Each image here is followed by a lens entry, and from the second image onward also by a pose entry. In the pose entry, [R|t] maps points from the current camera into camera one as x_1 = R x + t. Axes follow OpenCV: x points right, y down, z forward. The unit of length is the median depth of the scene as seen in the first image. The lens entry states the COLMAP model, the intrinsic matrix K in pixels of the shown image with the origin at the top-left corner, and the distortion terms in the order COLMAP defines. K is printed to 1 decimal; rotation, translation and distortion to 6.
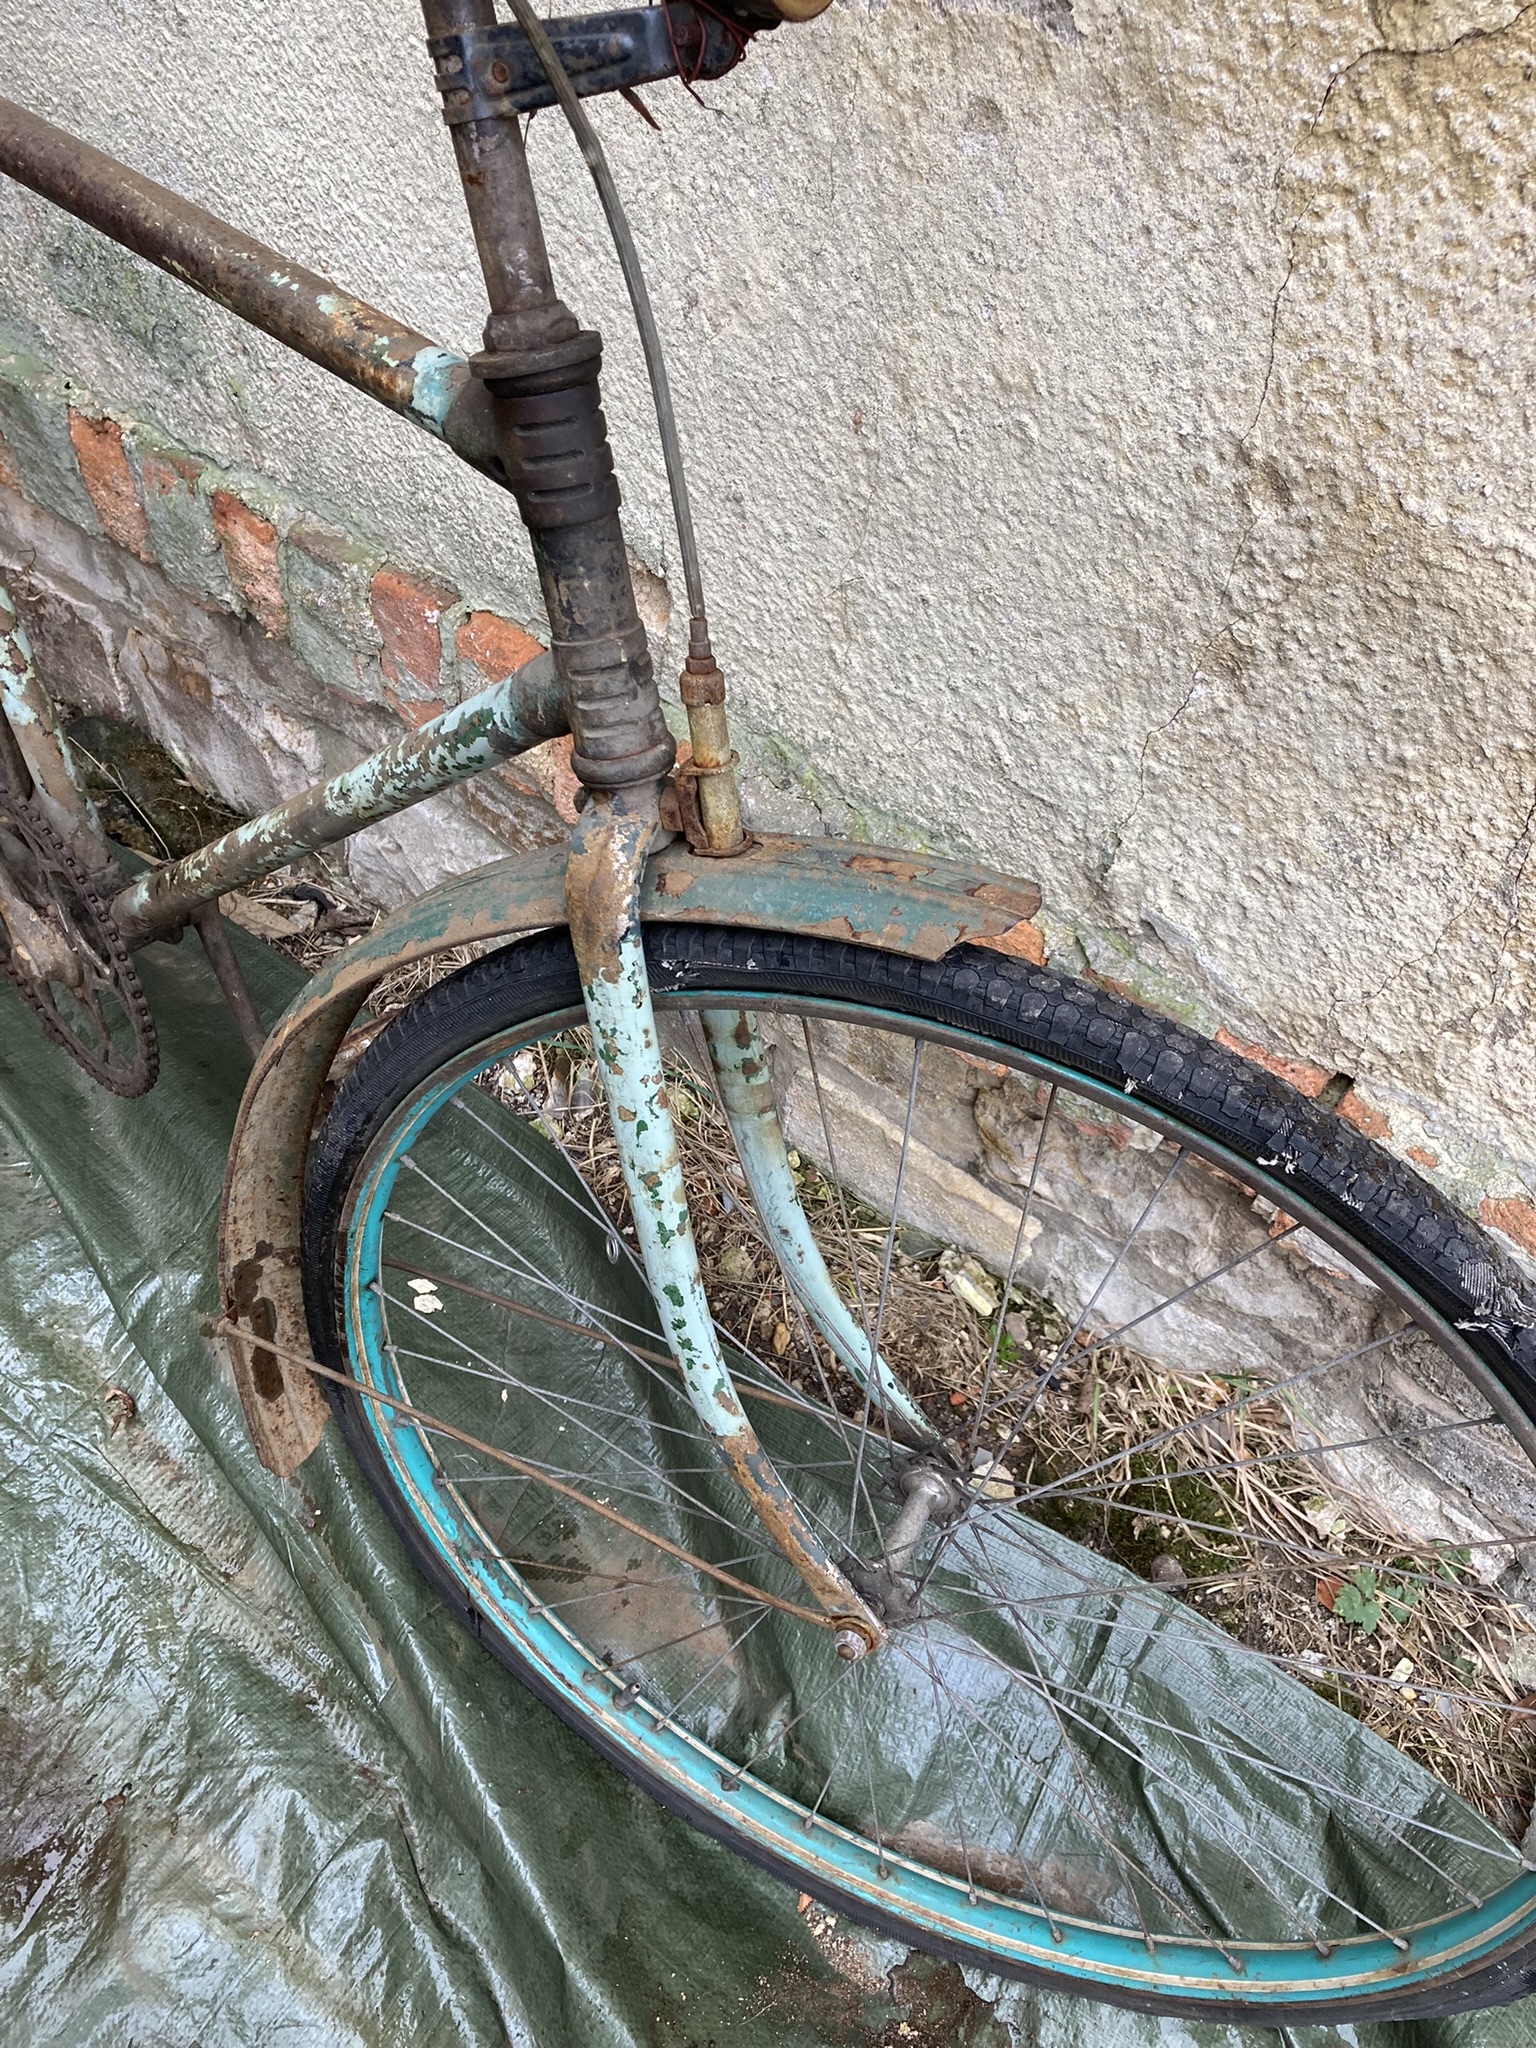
lens RADIAL K [[1713.3, 0, 784.7], [0, 1713.3, 1042.2], [0, 0, 1]] dist [0.019471, -0.010967]
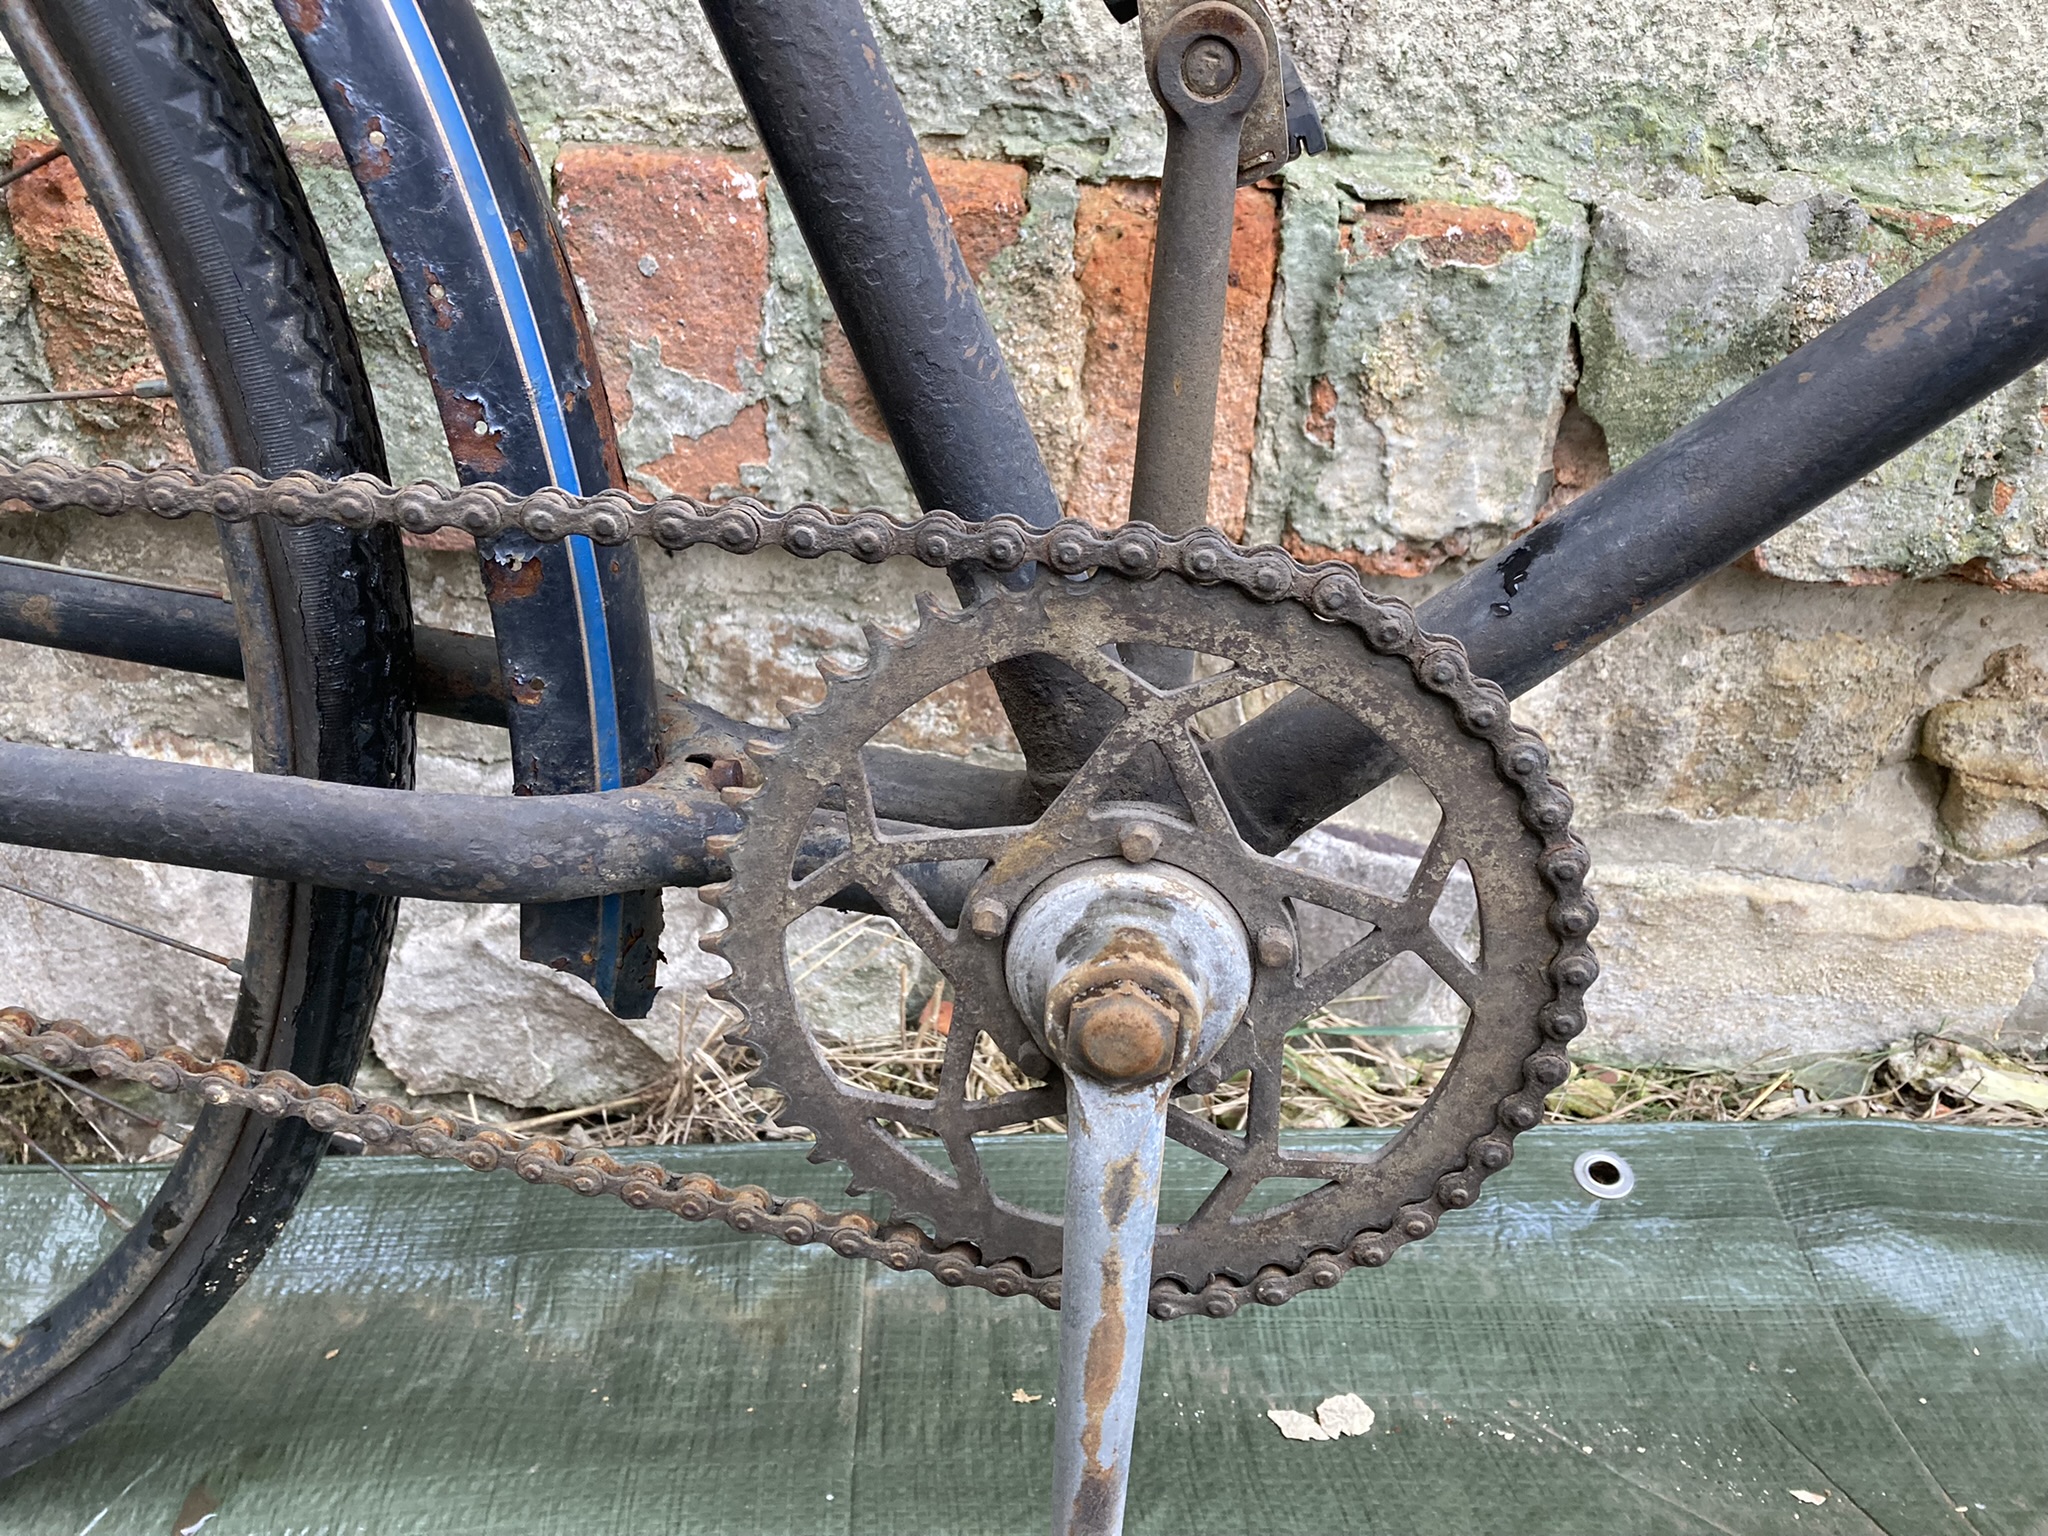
lens RADIAL K [[1713.3, 0, 1023.4], [0, 1713.3, 770.2], [0, 0, 1]] dist [0.019471, -0.010967]
pose [[0.786746, -0.336346, 0.517593, -0.600319], [0.470987, 0.869095, -0.151143, -0.018306], [-0.399001, 0.362691, 0.842172, 0.900930]]
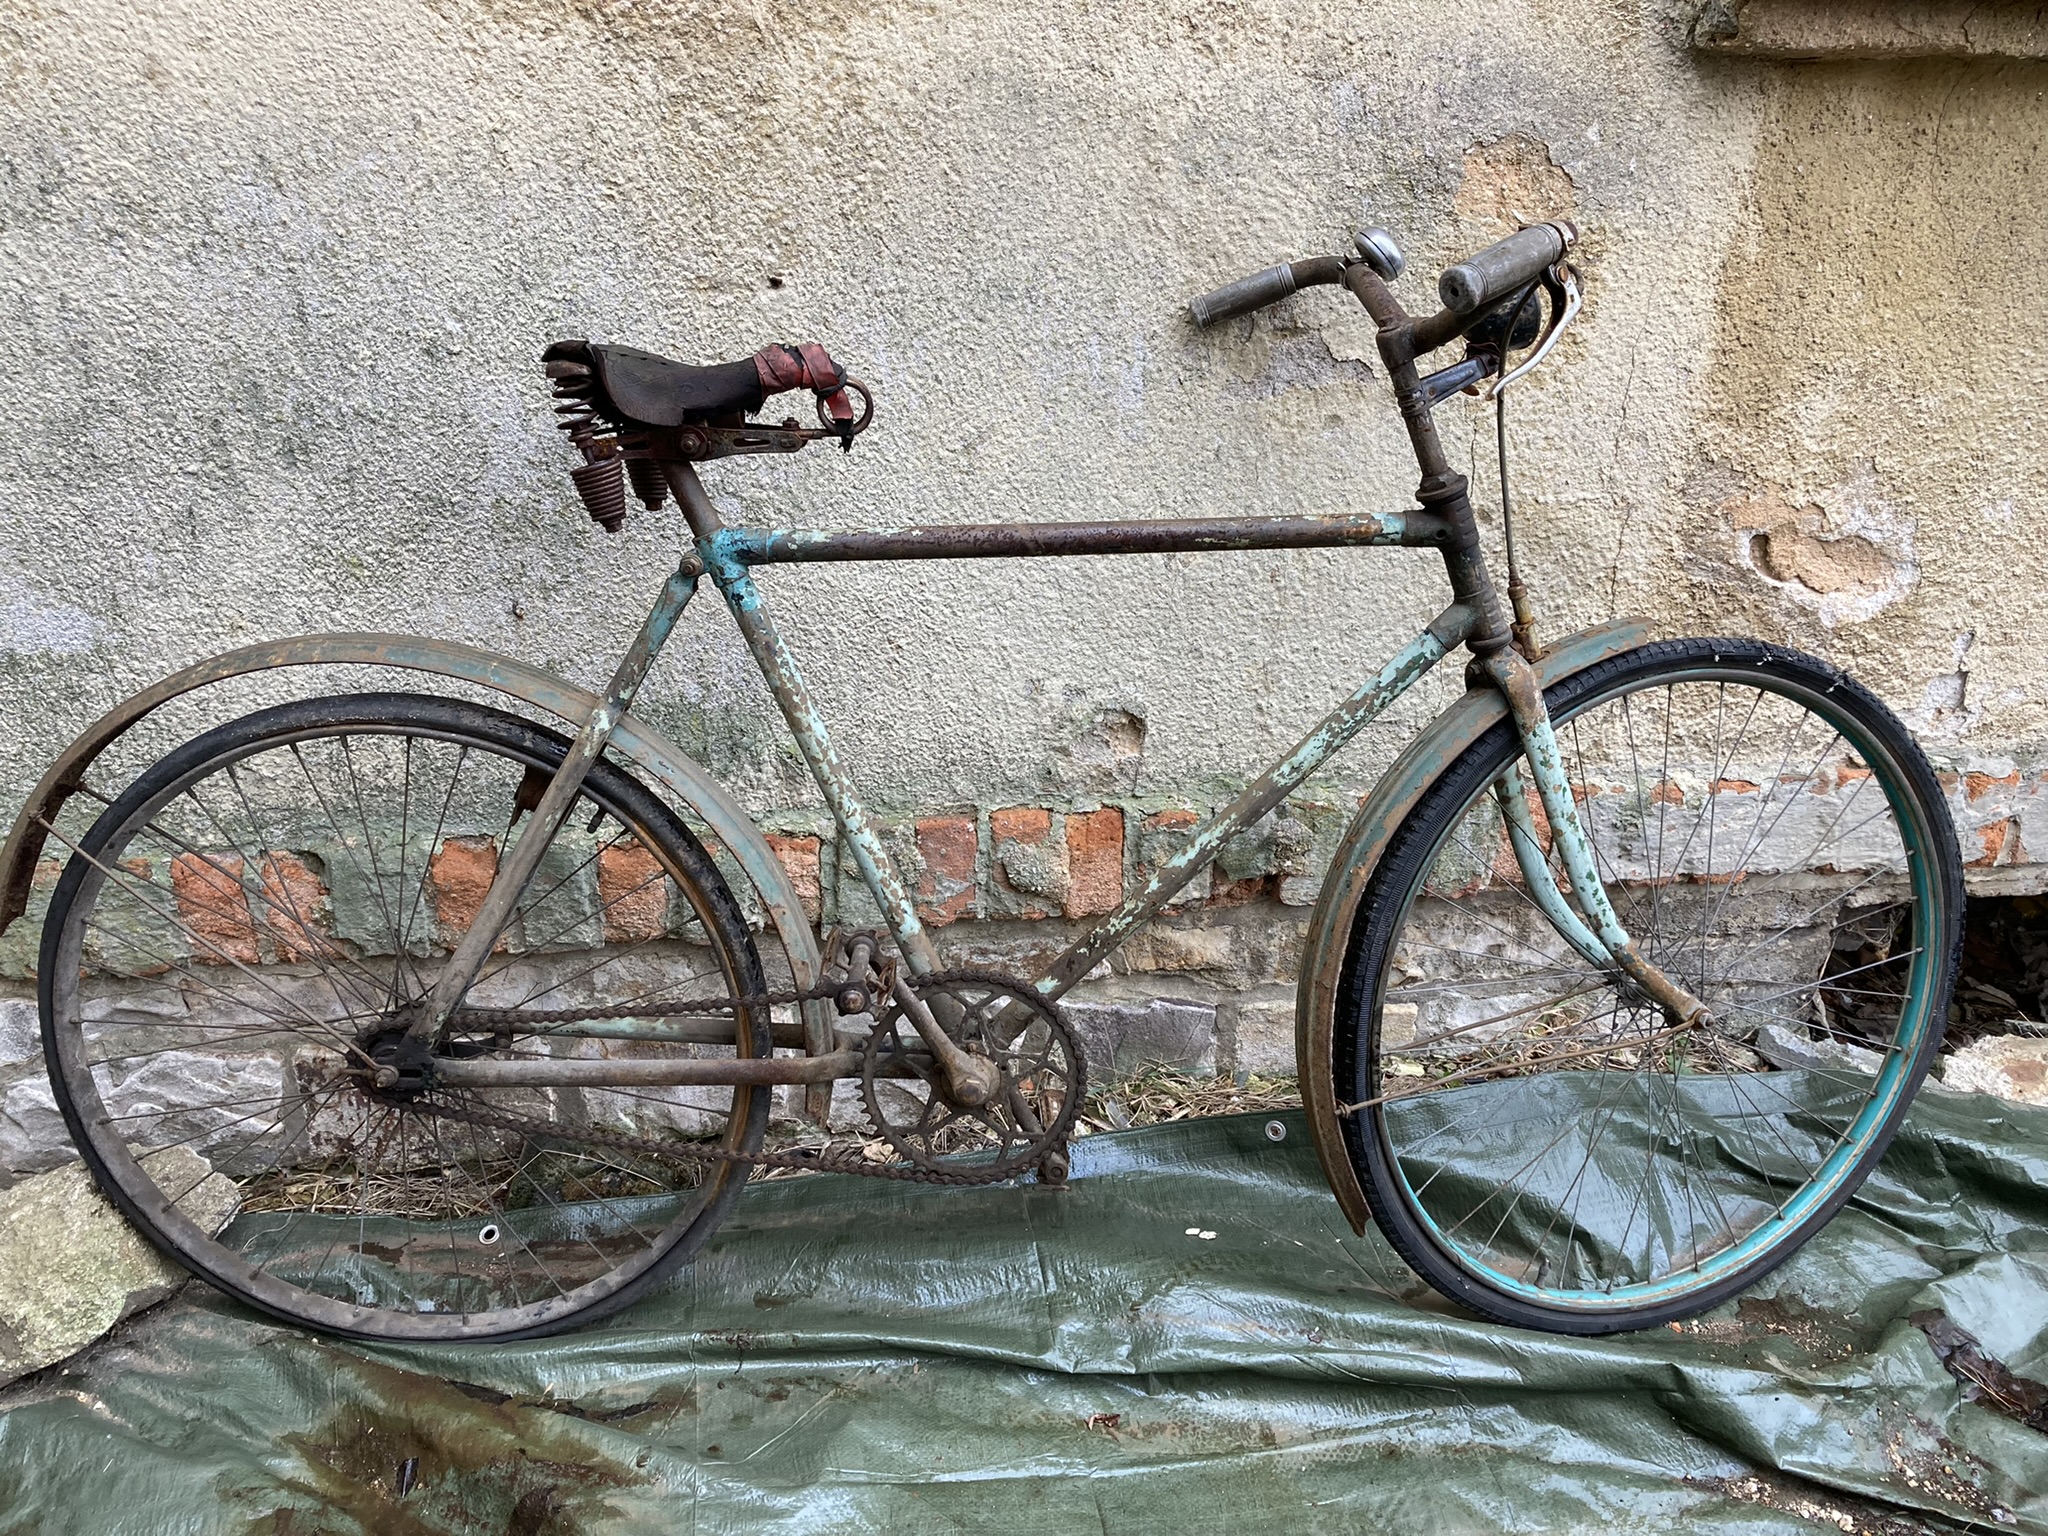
lens RADIAL K [[1680.5, 0, 1040.6], [0, 1680.5, 700.9], [0, 0, 1]] dist [0.028366, -0.039775]
pose [[0.703667, -0.315178, 0.636801, -1.515264], [0.561800, 0.795501, -0.227067, 0.056829], [-0.435009, 0.517534, 0.736834, -0.282969]]
